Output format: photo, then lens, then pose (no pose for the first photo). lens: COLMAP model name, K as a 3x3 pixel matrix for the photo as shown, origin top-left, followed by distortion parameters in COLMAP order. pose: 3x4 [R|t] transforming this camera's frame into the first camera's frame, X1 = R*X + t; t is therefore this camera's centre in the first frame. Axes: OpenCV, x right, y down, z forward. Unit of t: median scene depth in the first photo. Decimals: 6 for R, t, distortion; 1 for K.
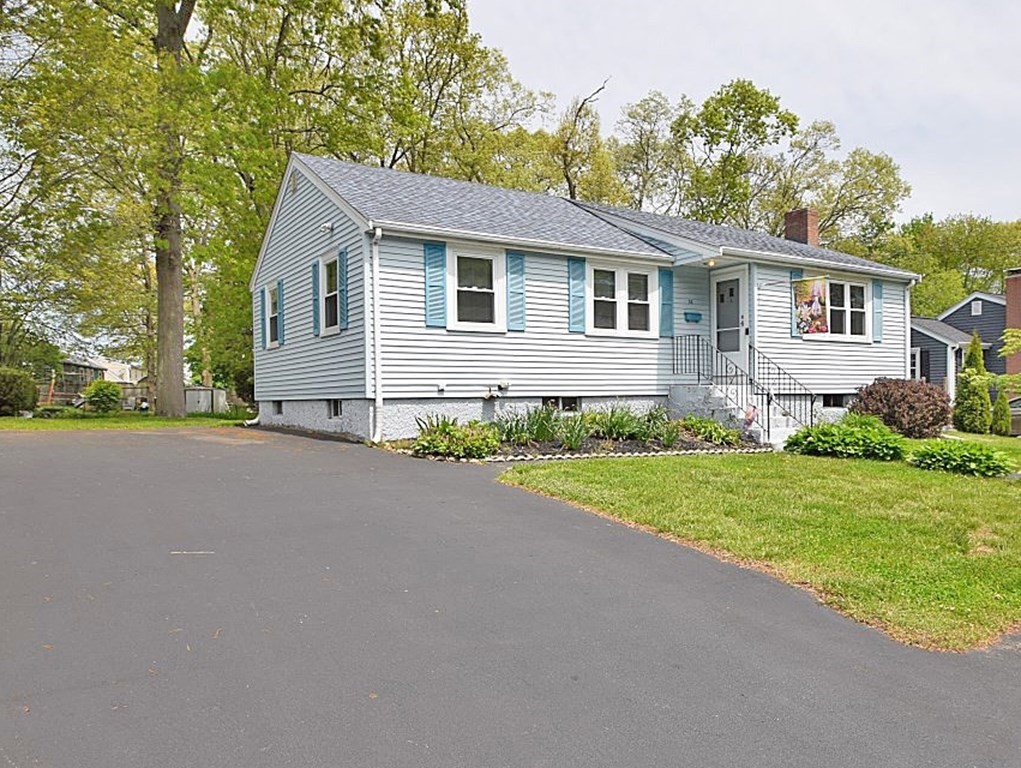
lens RADIAL K [[779.0, 0, 592.1], [0, 779.0, 419.4], [0, 0, 1]] dist [-0.019051, -0.001275]
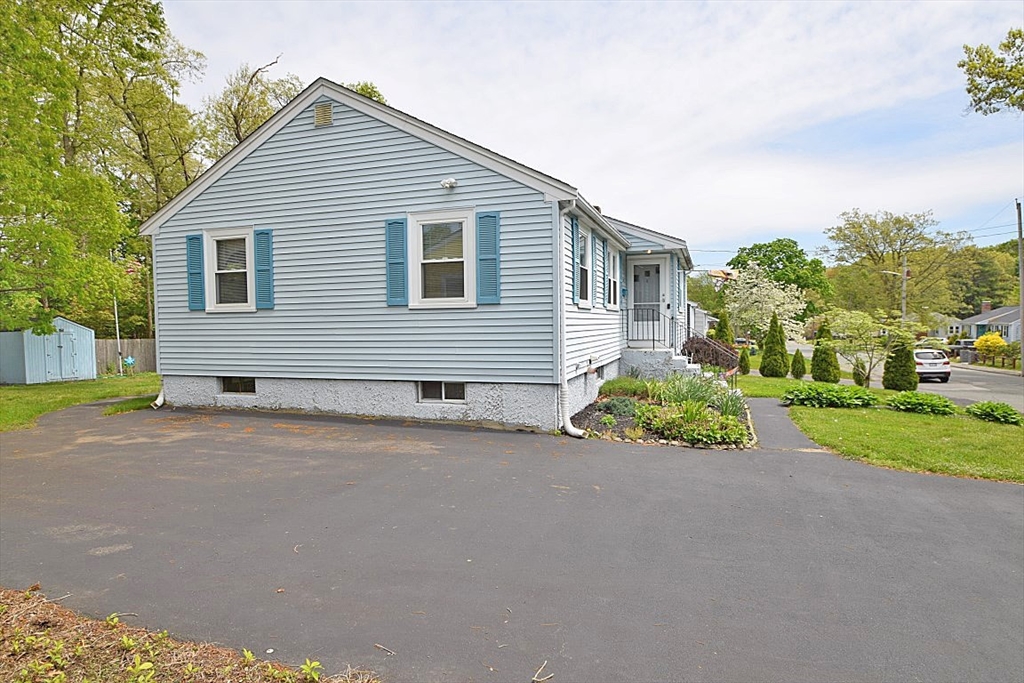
lens RADIAL K [[575.0, 0, 512.8], [0, 575.0, 352.0], [0, 0, 1]] dist [-0.022003, -0.000883]
pose [[0.811299, -0.027792, 0.583970, -0.542643], [0.018603, 0.999591, 0.021728, -0.060302], [-0.584335, -0.006765, 0.811484, 0.362450]]
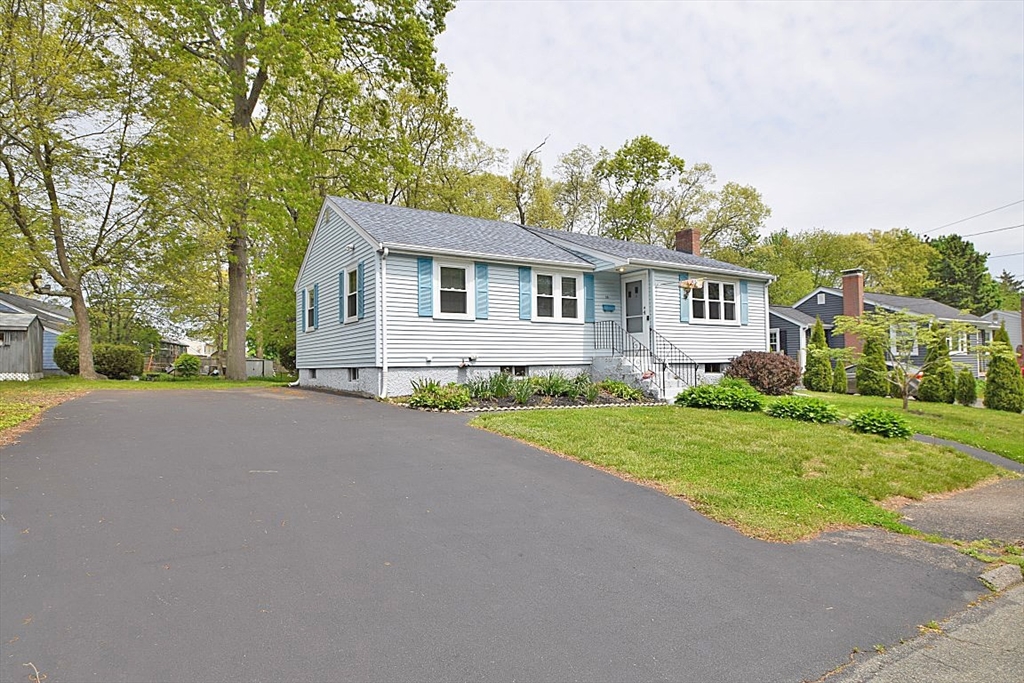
lens RADIAL K [[575.0, 0, 512.8], [0, 575.0, 352.0], [0, 0, 1]] dist [-0.022003, -0.000883]
pose [[0.999082, -0.003182, -0.042720, 0.002148], [0.000966, 0.998658, -0.051788, 0.000024], [0.042828, 0.051699, 0.997744, -0.026215]]
